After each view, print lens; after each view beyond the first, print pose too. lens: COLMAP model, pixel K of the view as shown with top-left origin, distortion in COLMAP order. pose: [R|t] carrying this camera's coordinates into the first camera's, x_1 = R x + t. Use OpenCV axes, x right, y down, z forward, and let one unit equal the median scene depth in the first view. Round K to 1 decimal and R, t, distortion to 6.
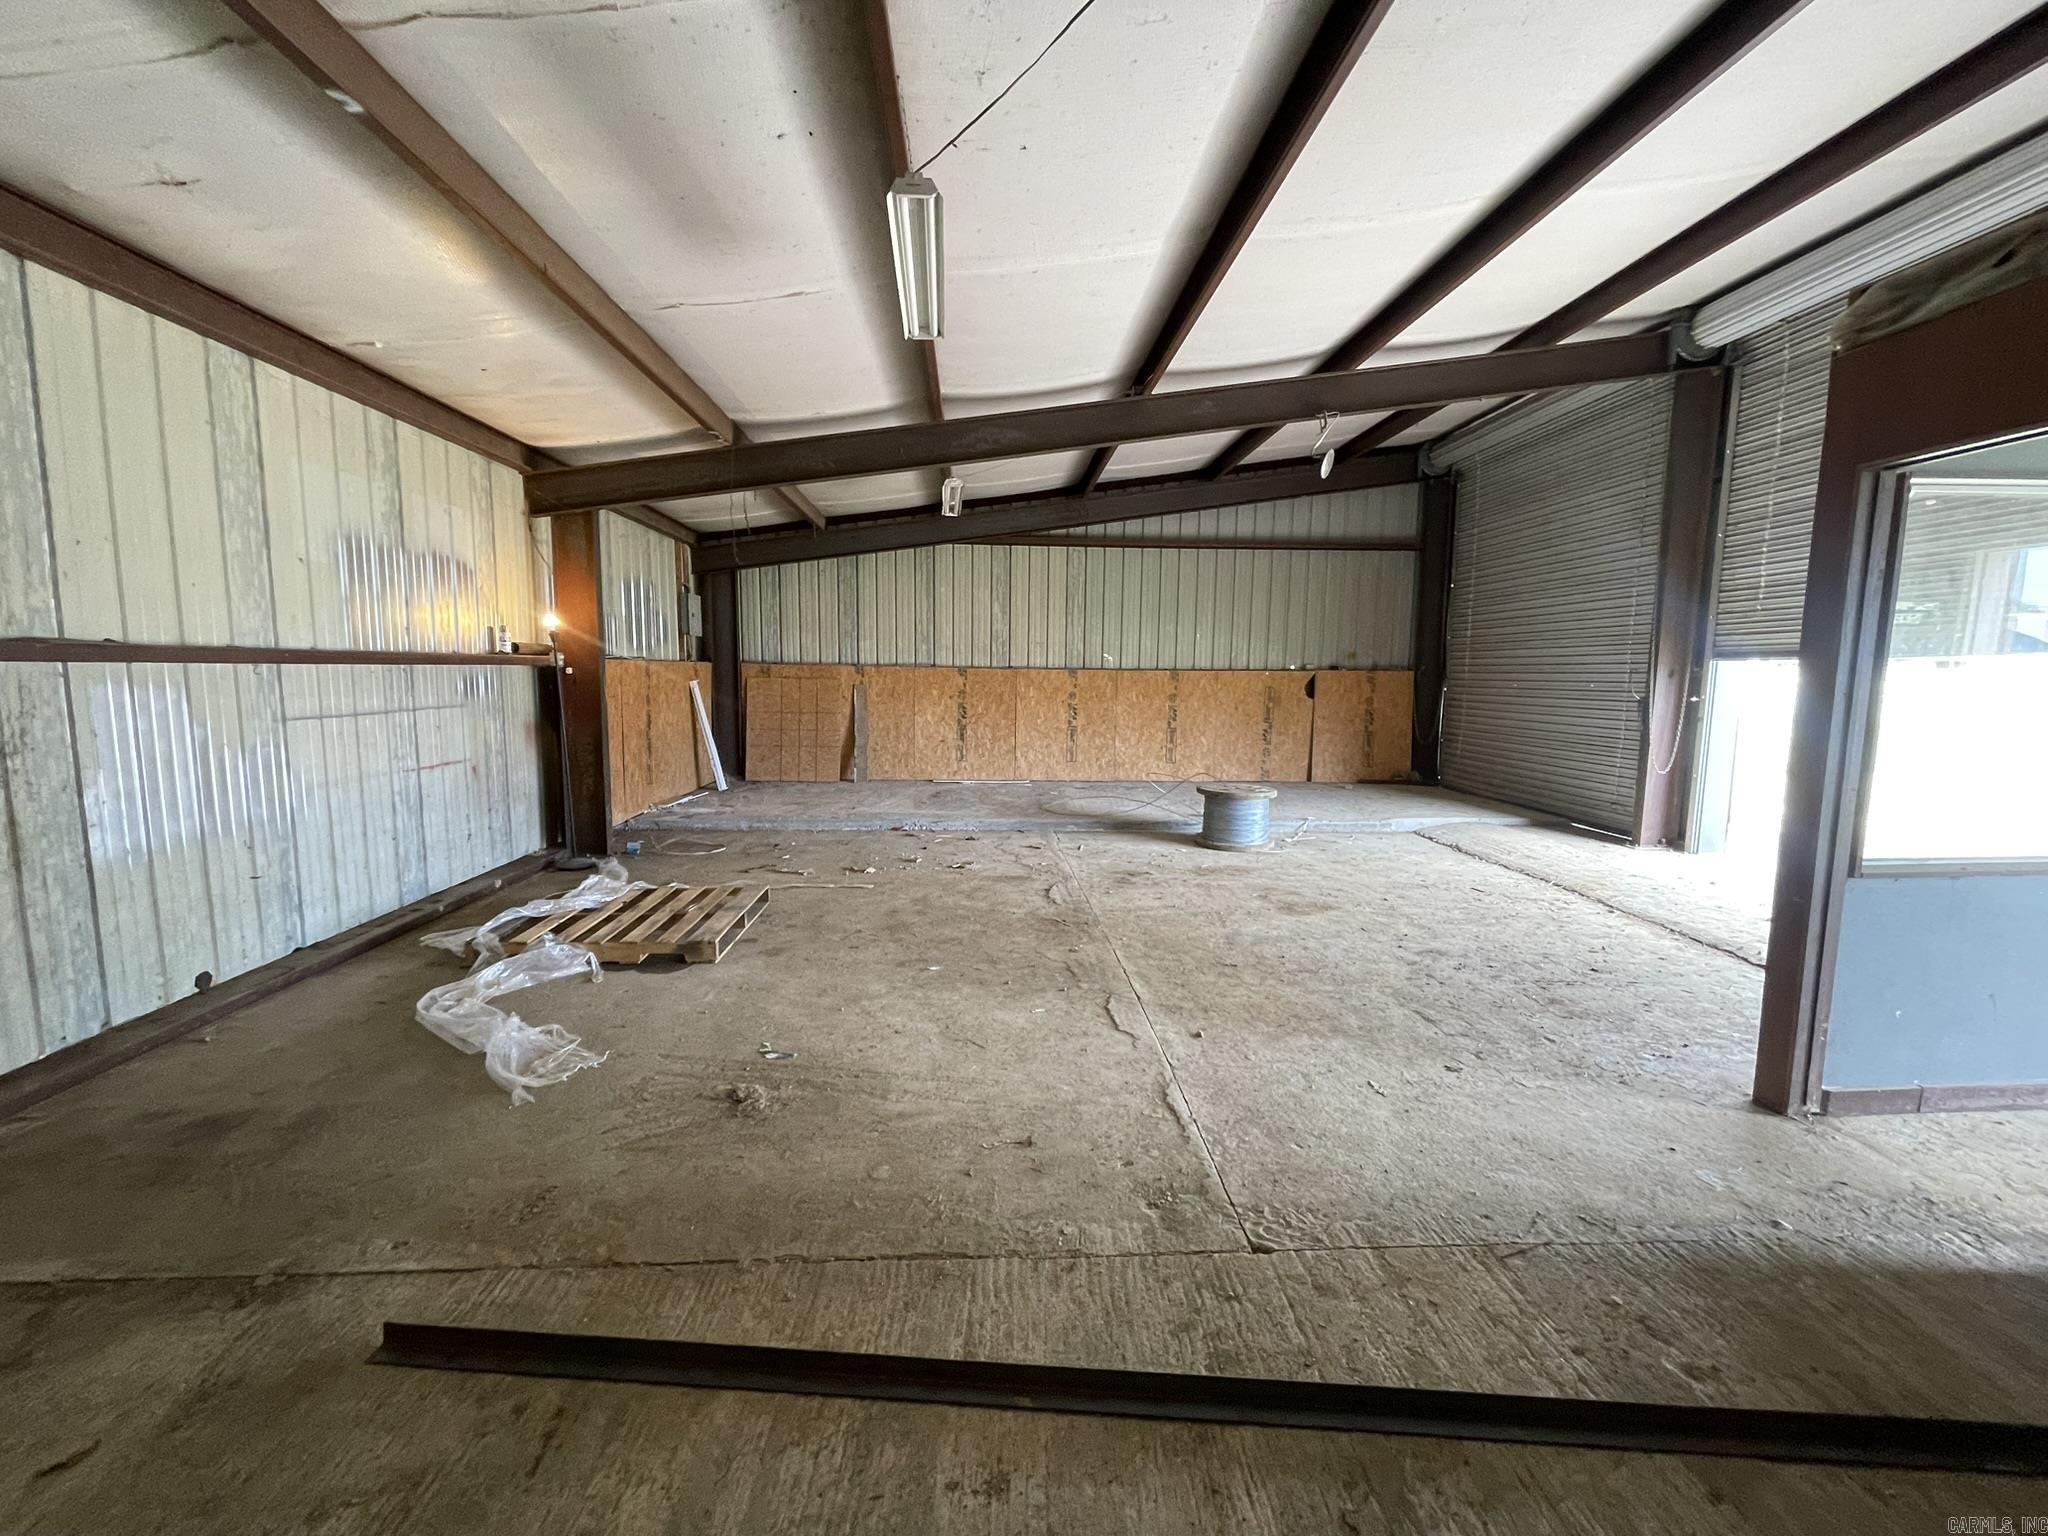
lens RADIAL K [[828.7, 0, 1013.8], [0, 828.7, 767.3], [0, 0, 1]] dist [-0.007422, 0.002768]
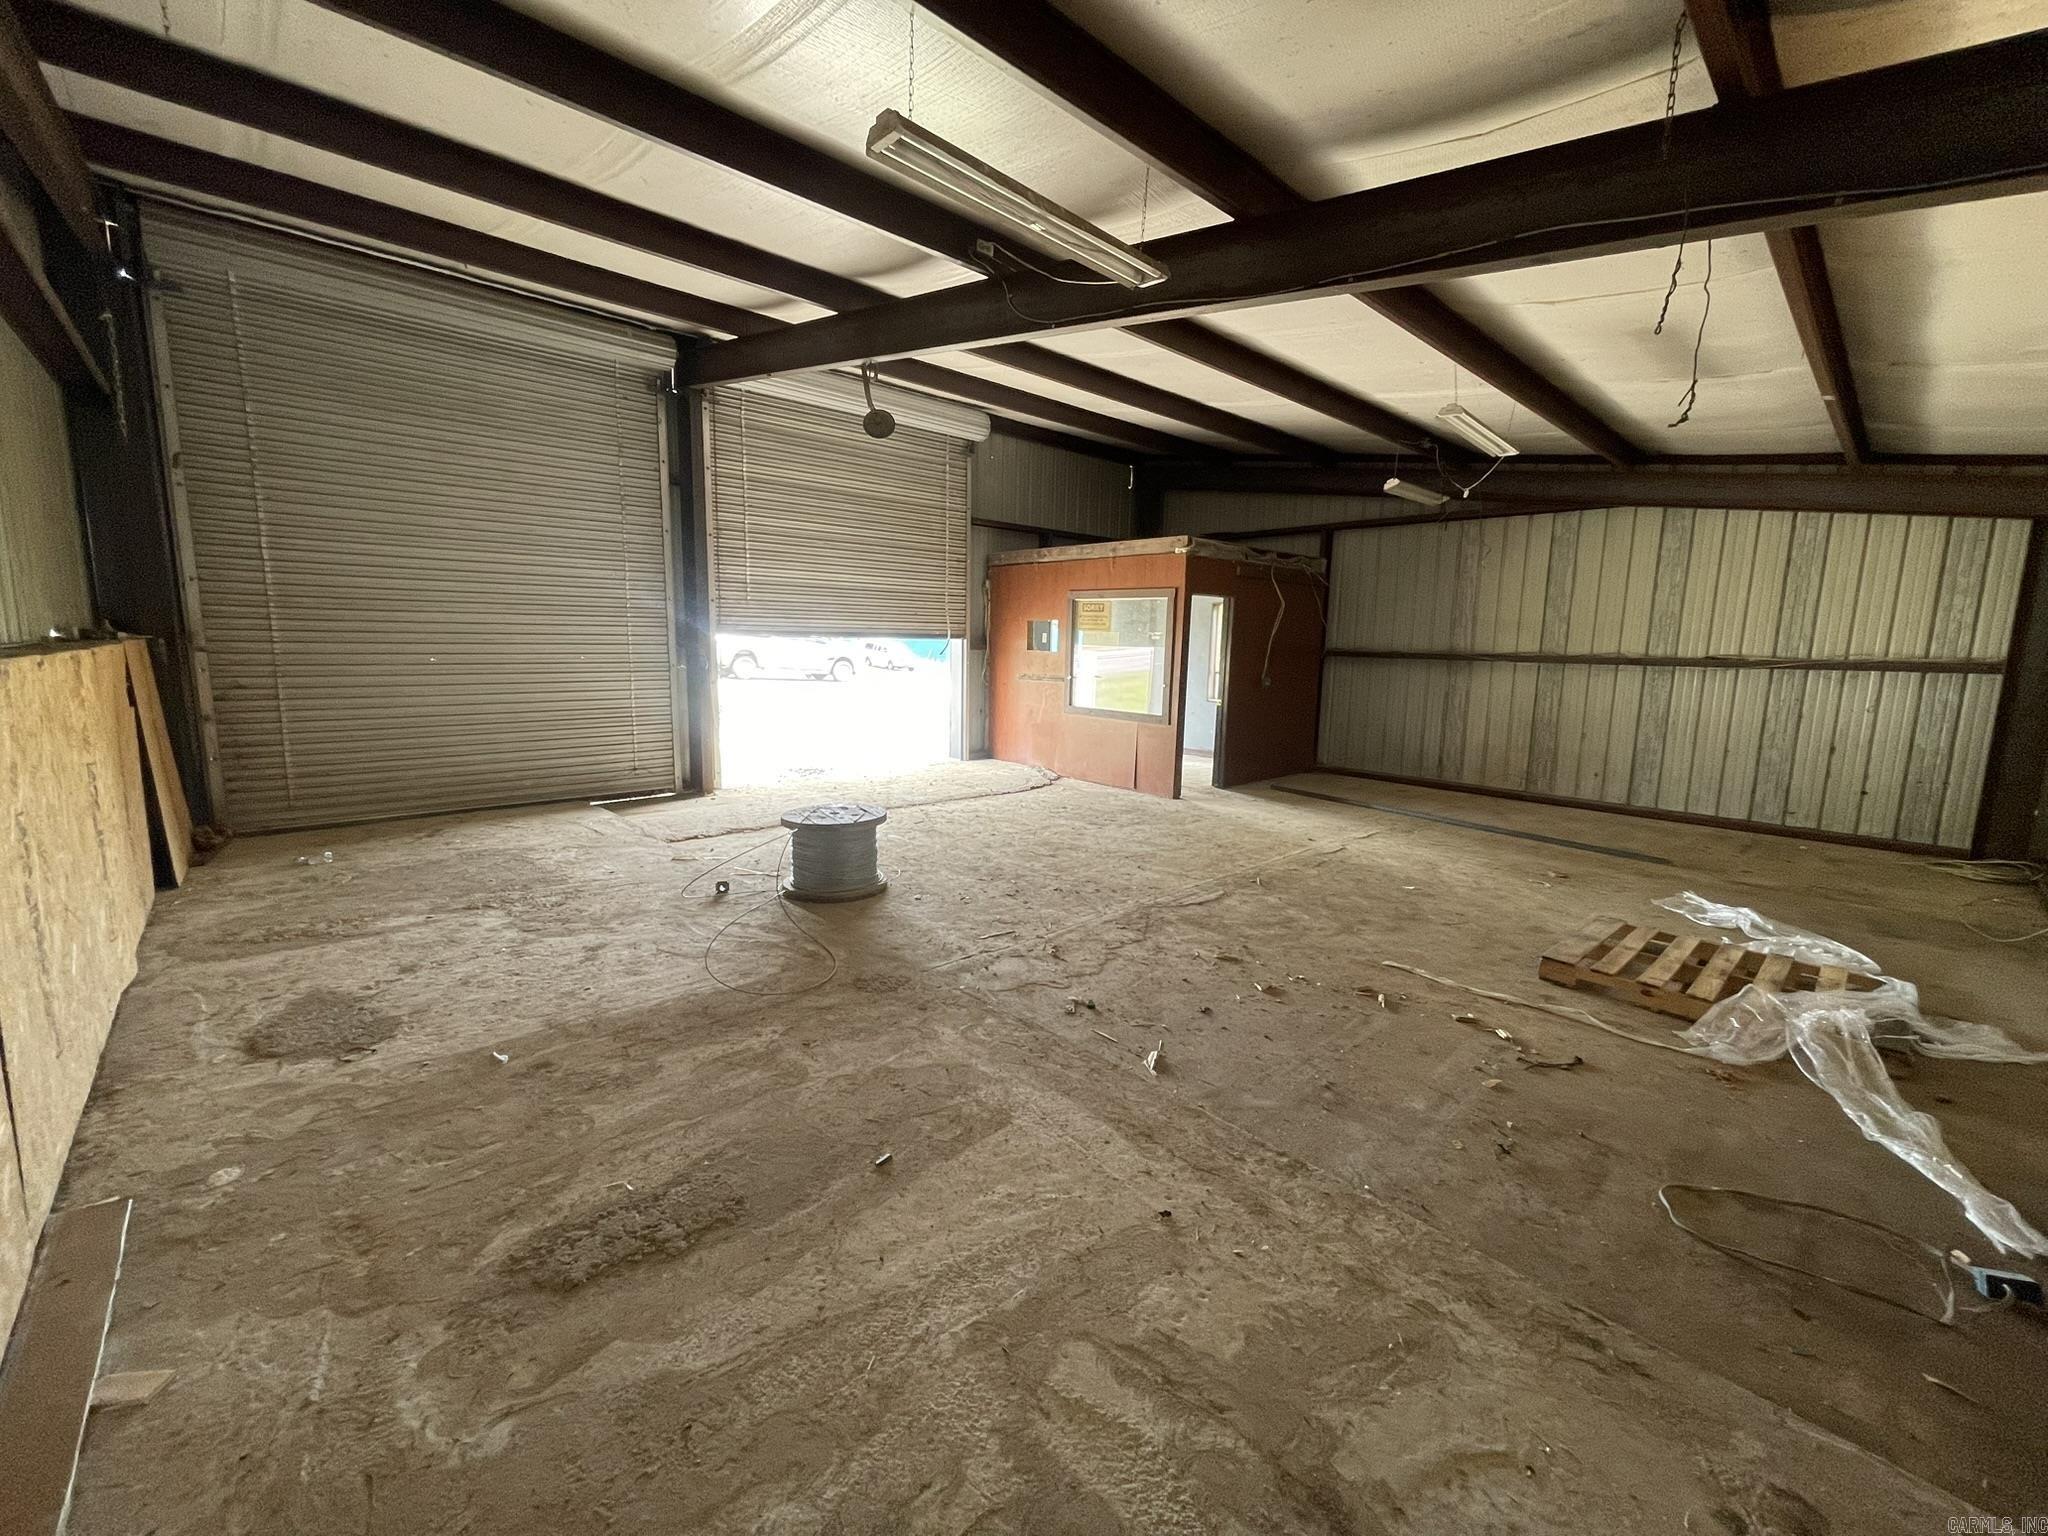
lens RADIAL K [[828.7, 0, 1017.2], [0, 828.7, 760.3], [0, 0, 1]] dist [-0.007422, 0.002768]
pose [[-0.645693, -0.130113, 0.752430, -0.623489], [0.064977, 0.972440, 0.223918, -0.282354], [-0.760827, 0.193473, -0.619443, 2.112776]]
